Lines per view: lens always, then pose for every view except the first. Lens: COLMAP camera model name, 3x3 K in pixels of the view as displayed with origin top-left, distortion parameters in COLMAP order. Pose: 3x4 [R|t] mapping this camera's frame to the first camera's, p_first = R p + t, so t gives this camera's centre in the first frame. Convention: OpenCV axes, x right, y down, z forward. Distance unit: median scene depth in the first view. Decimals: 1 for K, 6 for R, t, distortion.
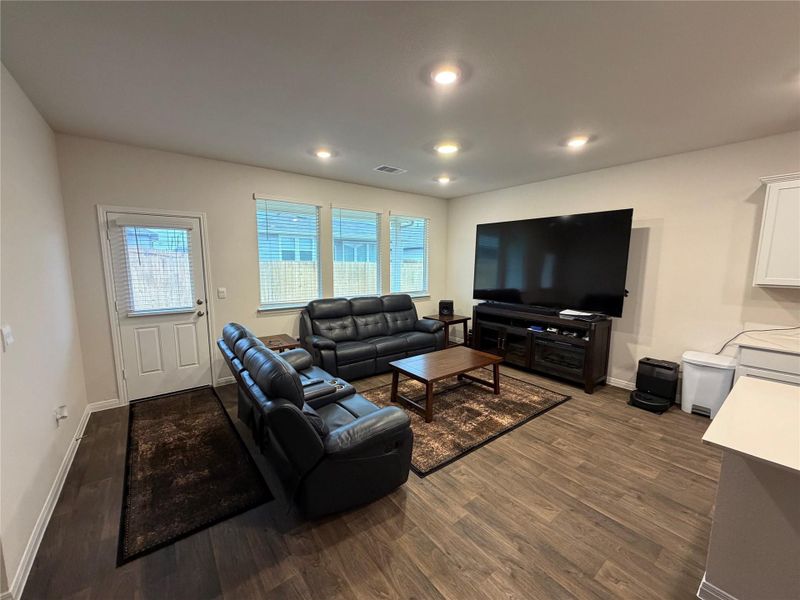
lens RADIAL K [[316.6, 0, 398.2], [0, 316.6, 300.9], [0, 0, 1]] dist [0.002439, 0.000560]
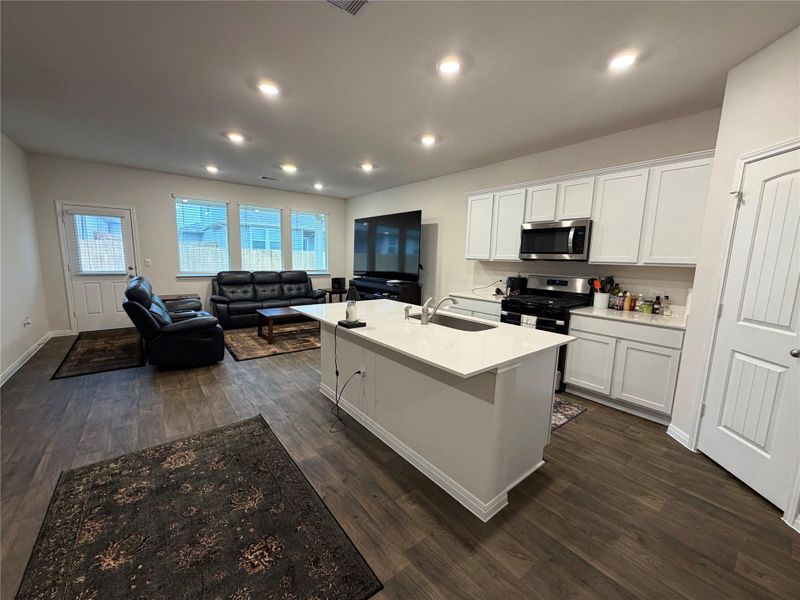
lens RADIAL K [[316.6, 0, 397.2], [0, 316.6, 300.4], [0, 0, 1]] dist [0.002439, 0.000560]
pose [[0.999709, 0.018166, 0.015887, 0.566279], [-0.018366, 0.999752, 0.012558, 0.109798], [-0.015655, -0.012846, 0.999795, -0.466387]]
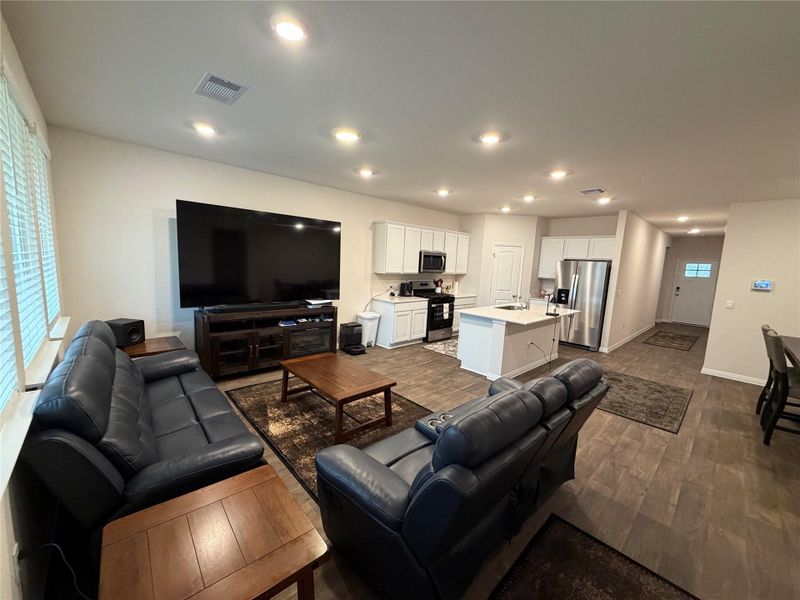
lens RADIAL K [[316.6, 0, 398.2], [0, 316.6, 302.6], [0, 0, 1]] dist [0.002439, 0.000560]
pose [[-0.091108, -0.139187, 0.986066, -0.673660], [0.077544, 0.986186, 0.146369, -0.113648], [-0.992817, 0.089798, -0.079056, 0.817867]]
